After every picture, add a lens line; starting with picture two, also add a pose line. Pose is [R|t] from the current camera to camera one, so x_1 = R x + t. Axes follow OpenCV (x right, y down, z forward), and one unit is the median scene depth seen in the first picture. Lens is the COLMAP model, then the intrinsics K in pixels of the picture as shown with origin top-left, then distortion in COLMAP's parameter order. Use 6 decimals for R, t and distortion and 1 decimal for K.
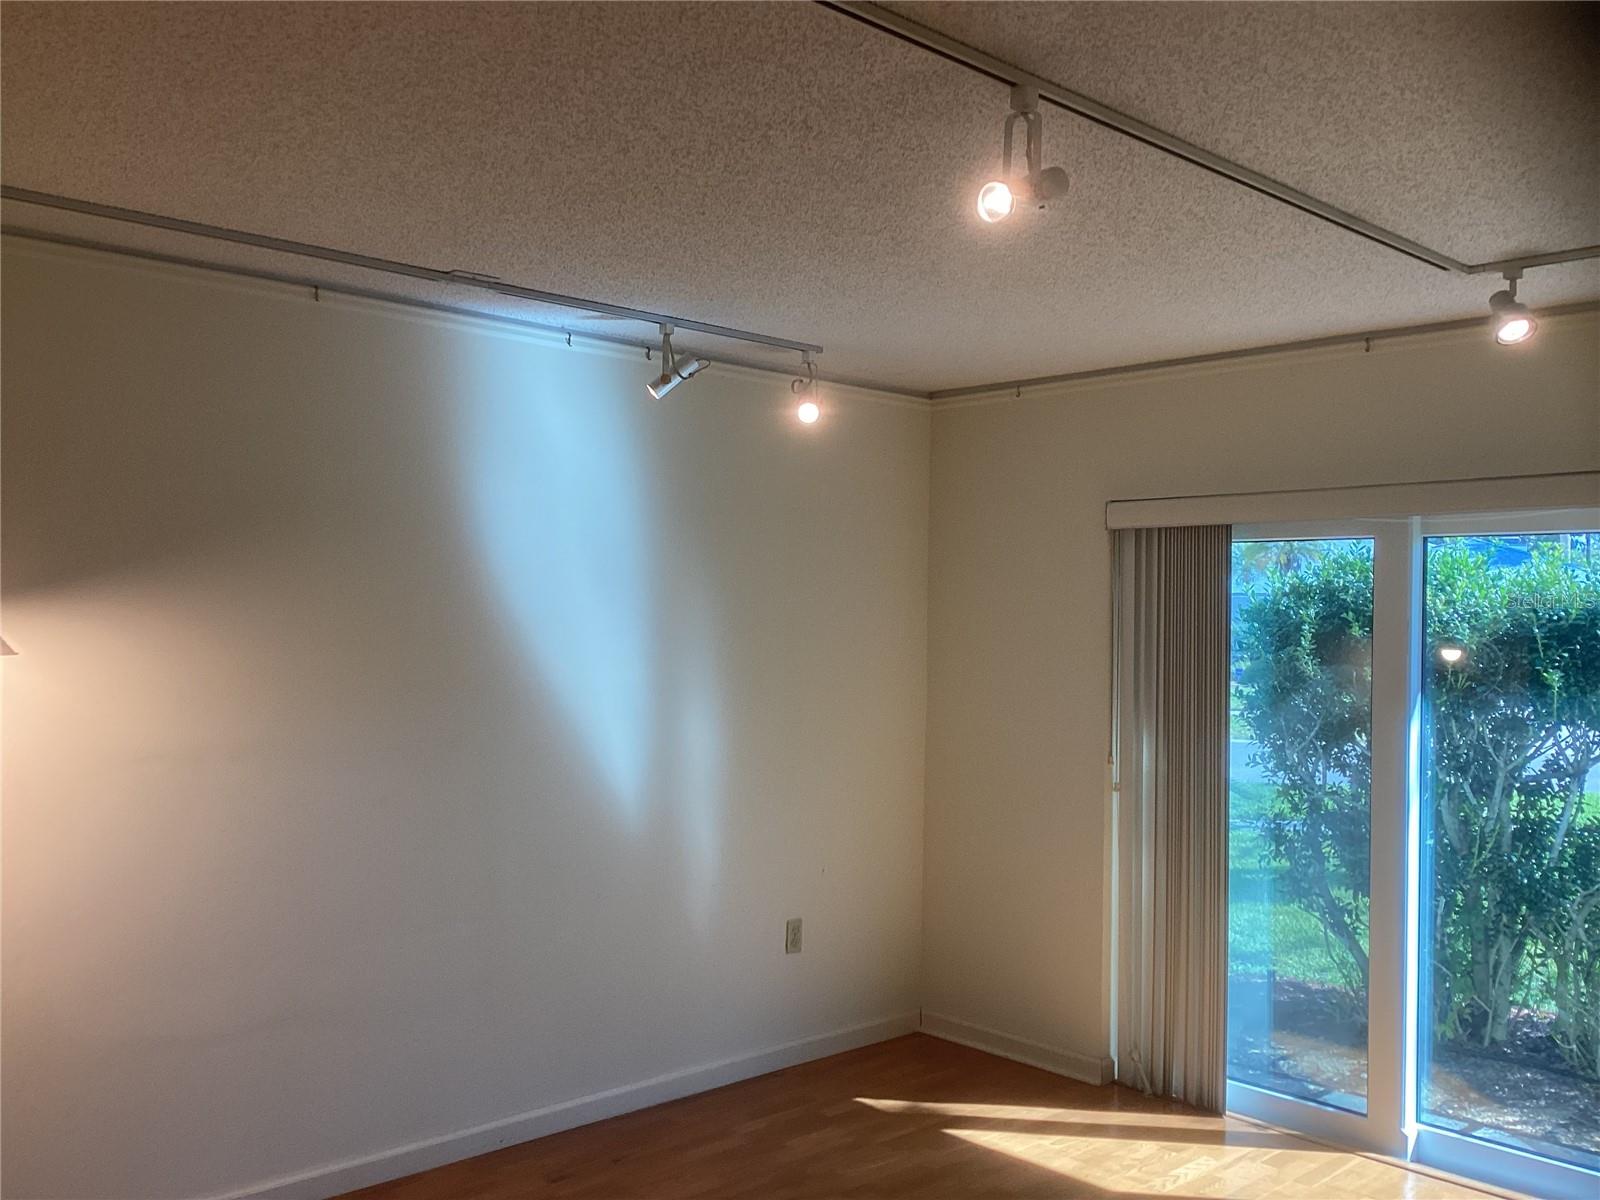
lens RADIAL K [[1448.4, 0, 791.9], [0, 1448.4, 606.4], [0, 0, 1]] dist [0.127689, -0.246981]
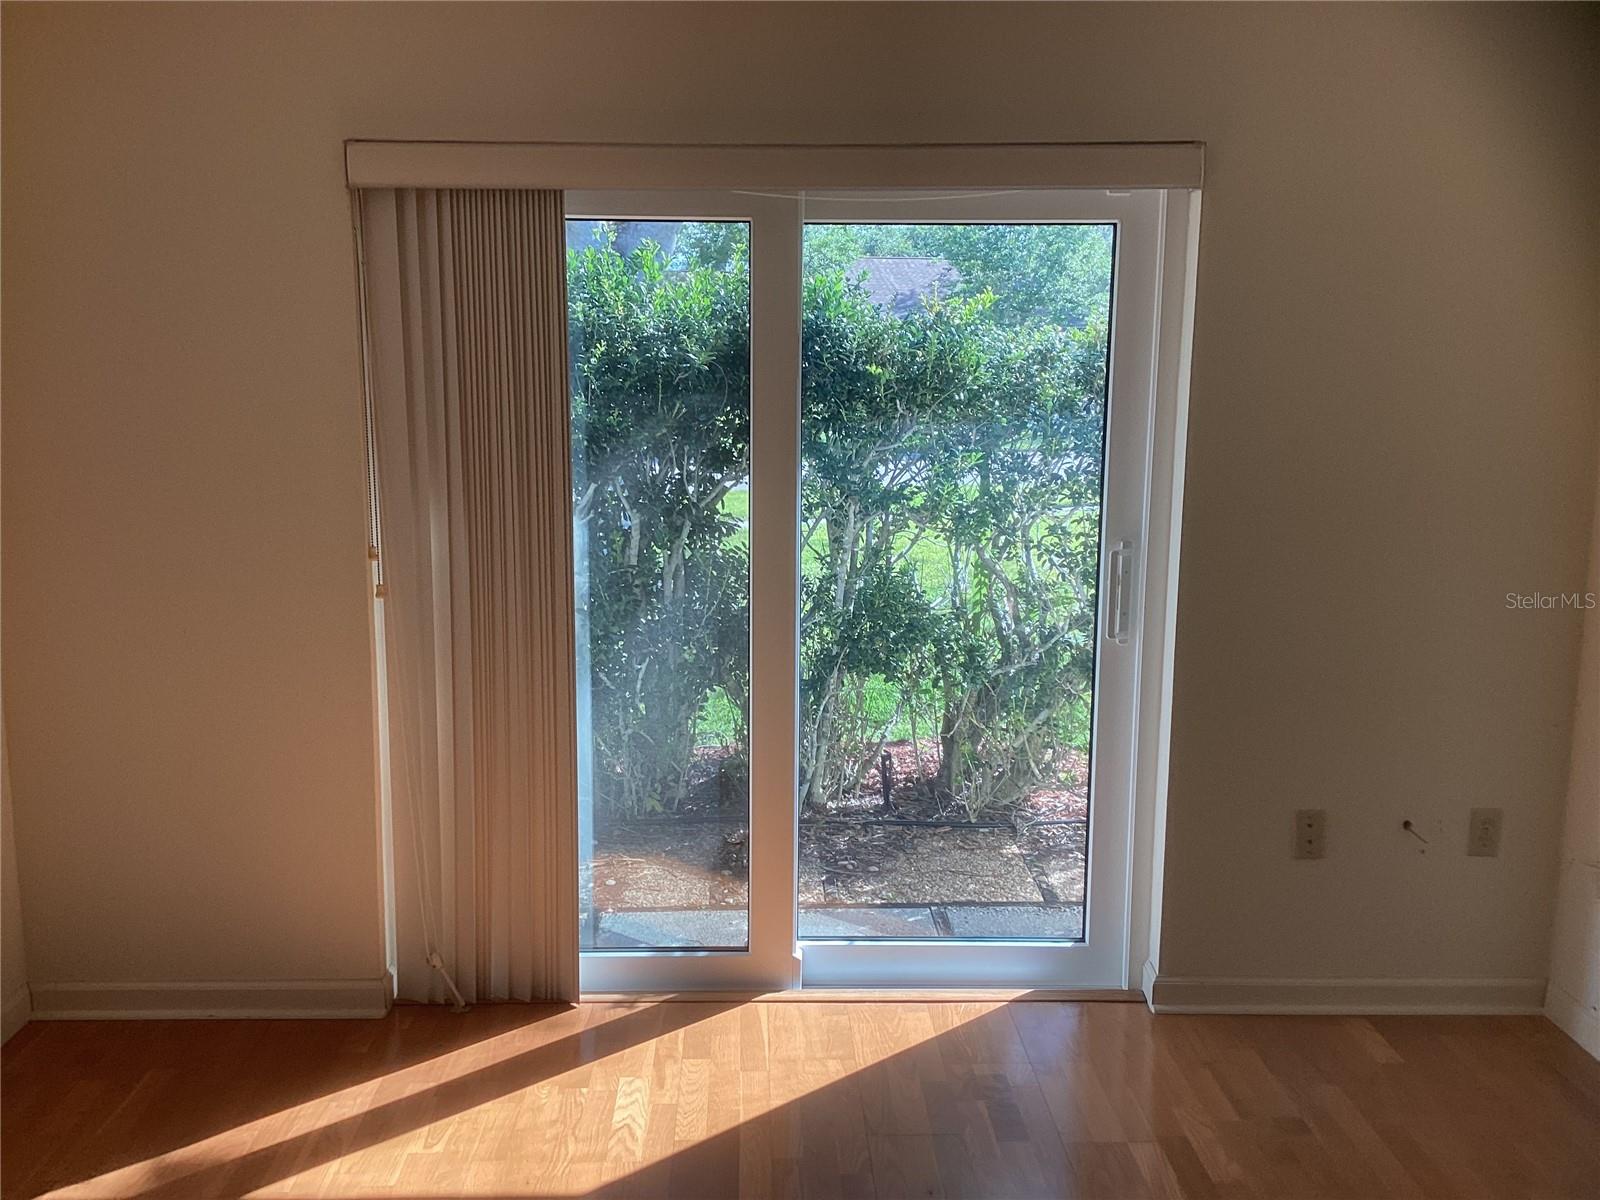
lens RADIAL K [[1448.4, 0, 791.9], [0, 1448.4, 606.4], [0, 0, 1]] dist [0.127689, -0.246981]
pose [[0.670902, -0.143554, 0.727519, -0.145592], [0.003726, 0.981723, 0.190277, 0.005036], [-0.741537, -0.124946, 0.659175, 0.446725]]
